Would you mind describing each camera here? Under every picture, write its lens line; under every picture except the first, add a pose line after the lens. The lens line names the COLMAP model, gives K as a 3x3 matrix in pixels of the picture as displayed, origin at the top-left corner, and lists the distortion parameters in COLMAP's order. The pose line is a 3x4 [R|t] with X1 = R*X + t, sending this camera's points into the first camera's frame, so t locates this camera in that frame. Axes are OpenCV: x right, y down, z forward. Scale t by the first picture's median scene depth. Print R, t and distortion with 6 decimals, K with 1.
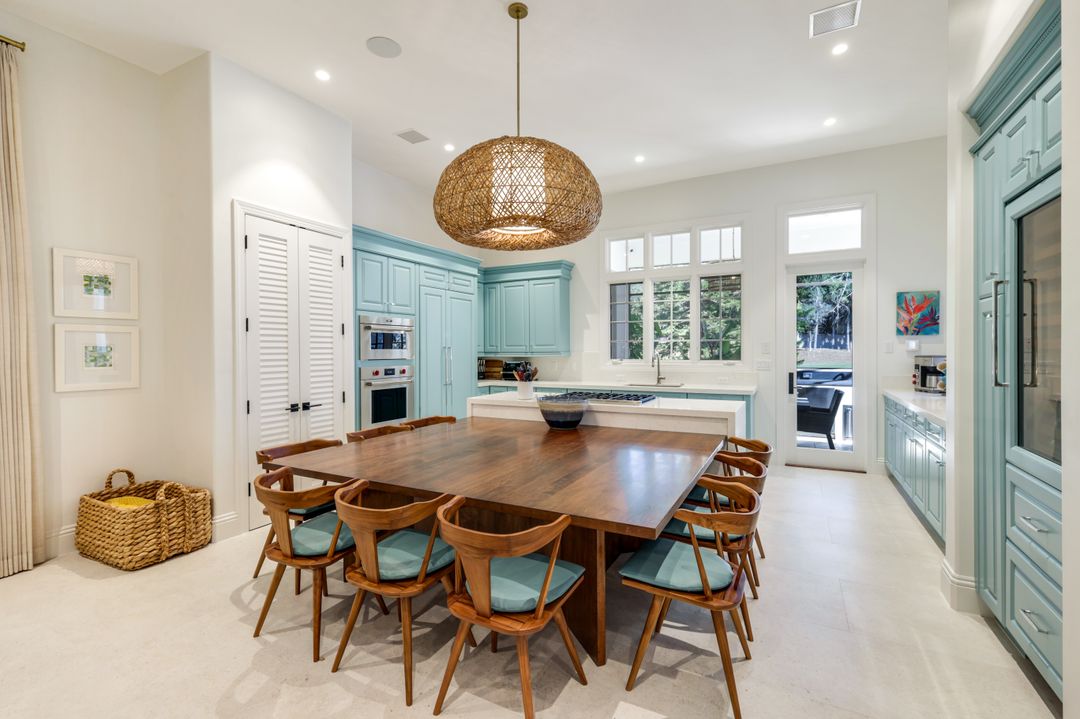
lens RADIAL K [[473.9, 0, 542.1], [0, 473.9, 353.3], [0, 0, 1]] dist [0.003289, -0.000089]
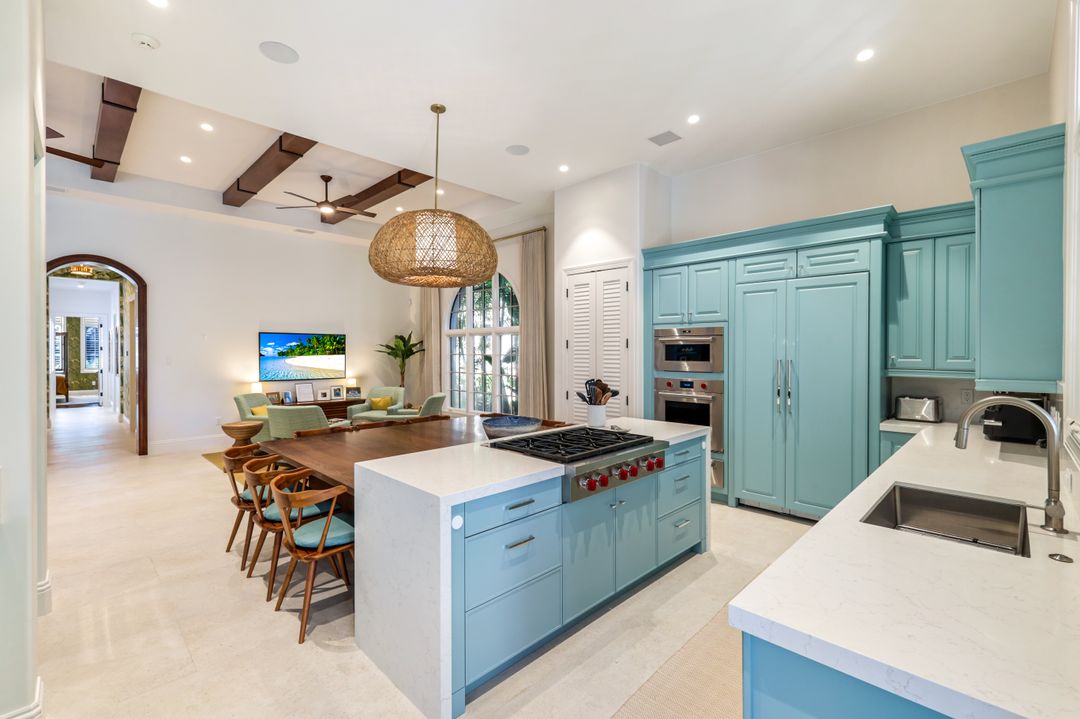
lens RADIAL K [[473.9, 0, 542.1], [0, 473.9, 353.3], [0, 0, 1]] dist [0.003289, -0.000089]
pose [[-0.286371, 0.013051, -0.958030, 0.731766], [-0.005453, 0.999869, 0.015252, -0.039850], [0.958103, 0.009592, -0.286262, 1.067216]]
